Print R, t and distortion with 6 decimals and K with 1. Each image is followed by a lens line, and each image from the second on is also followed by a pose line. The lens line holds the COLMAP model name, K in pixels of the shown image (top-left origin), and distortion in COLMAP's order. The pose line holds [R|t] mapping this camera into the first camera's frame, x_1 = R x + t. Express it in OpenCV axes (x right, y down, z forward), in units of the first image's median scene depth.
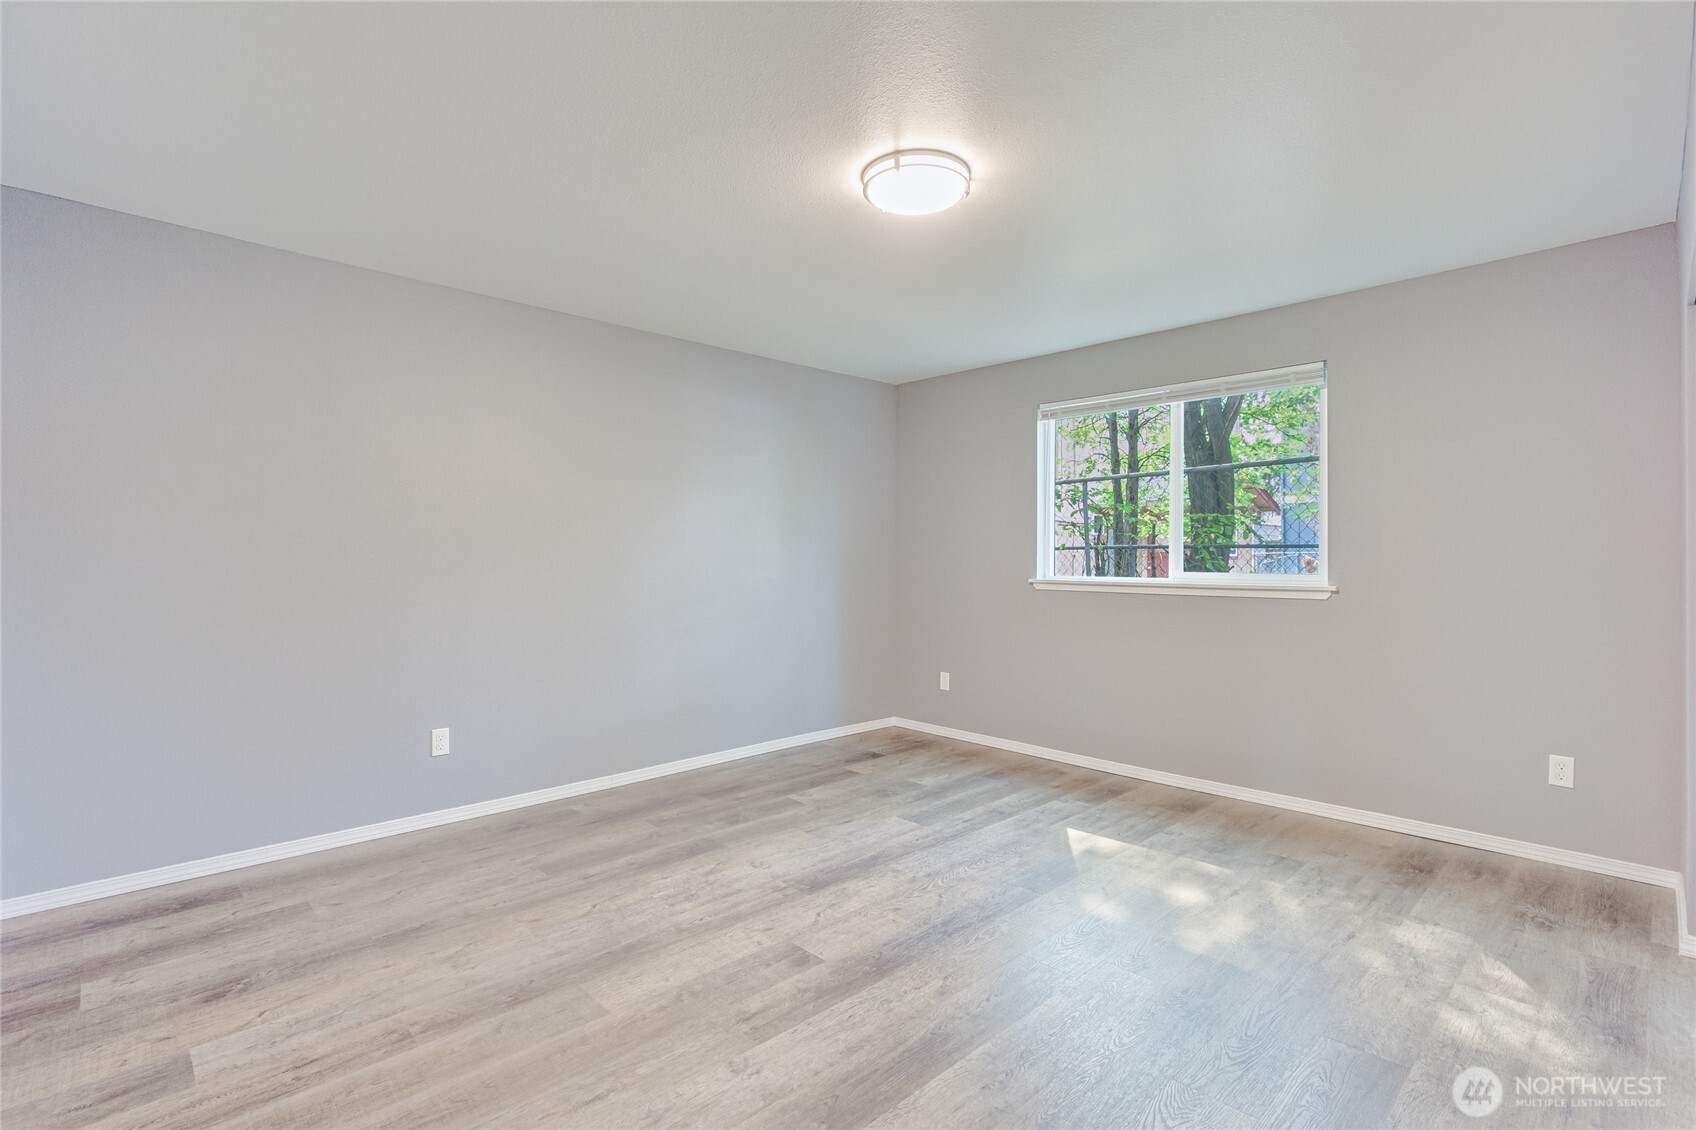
lens RADIAL K [[785.2, 0, 848.0], [0, 785.2, 565.0], [0, 0, 1]] dist [-0.003079, -0.000236]
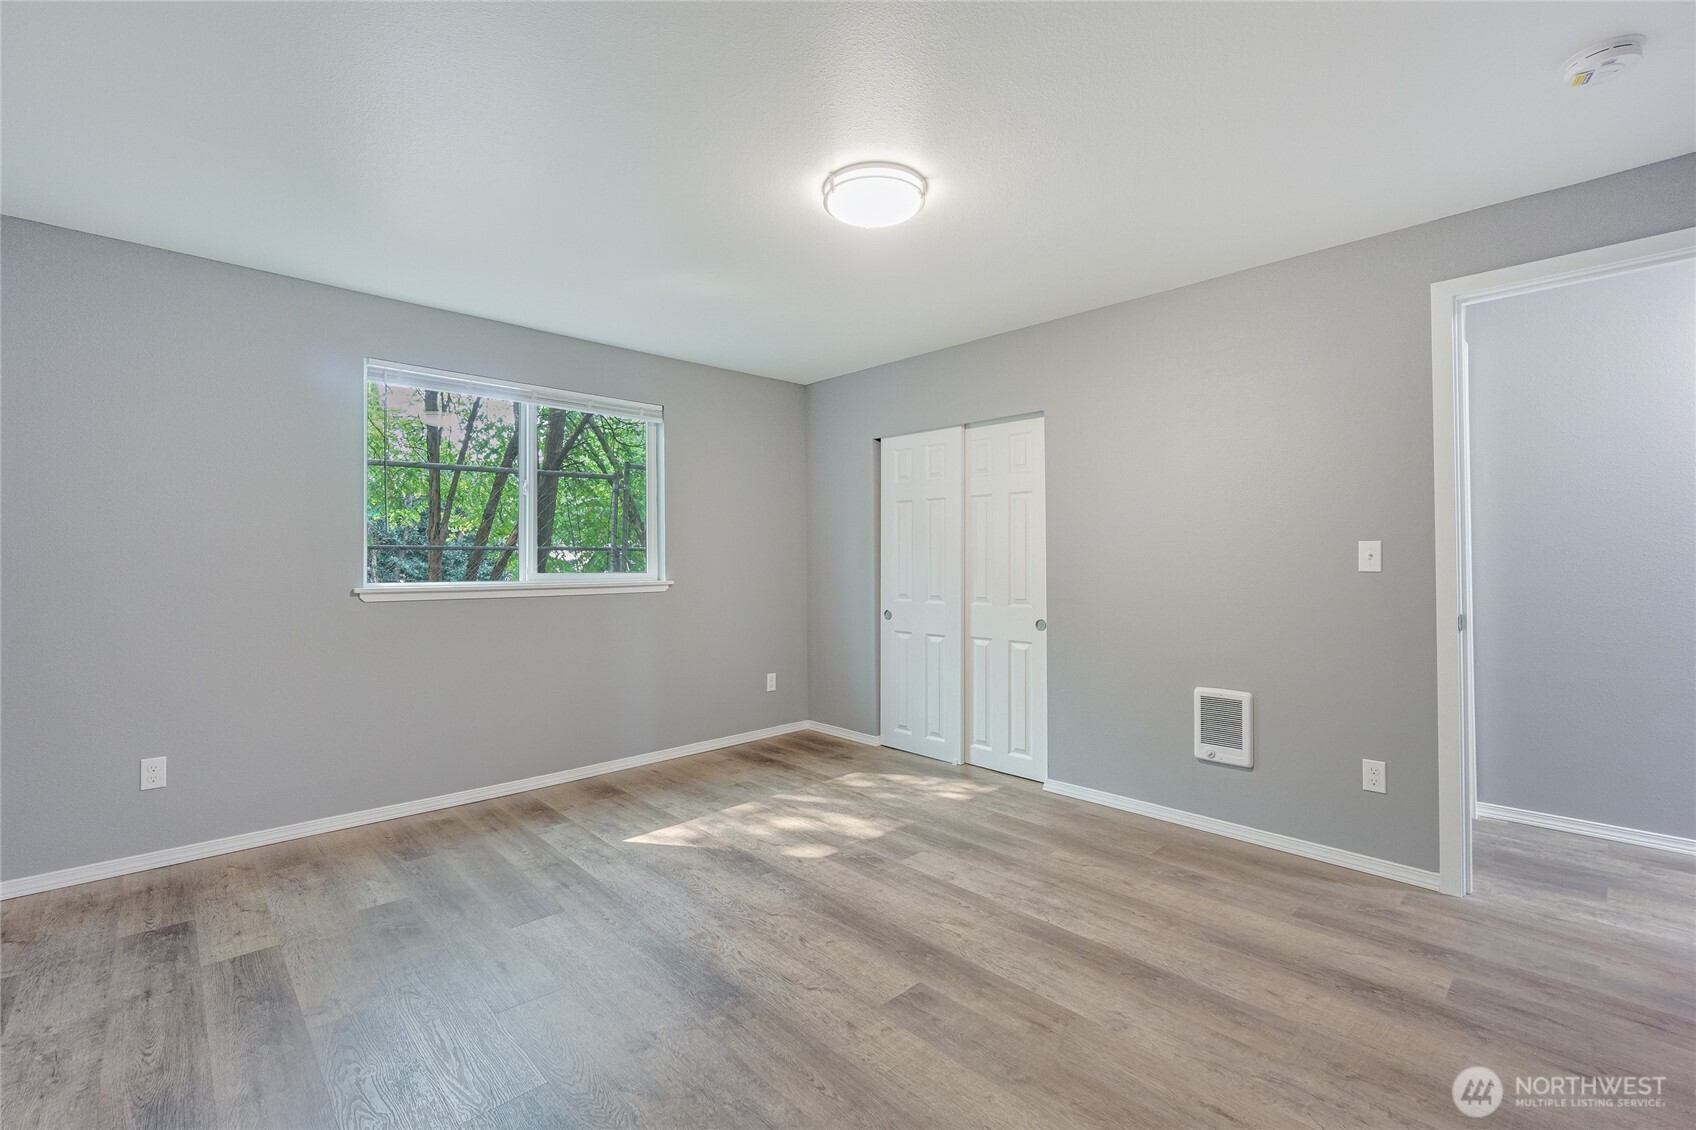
lens RADIAL K [[731.7, 0, 843.3], [0, 731.7, 550.4], [0, 0, 1]] dist [-0.003055, -0.000282]
pose [[0.004967, 0.012555, 0.999909, -0.692976], [0.010218, 0.999868, -0.012605, -0.005827], [-0.999935, 0.010280, 0.004838, 0.815534]]
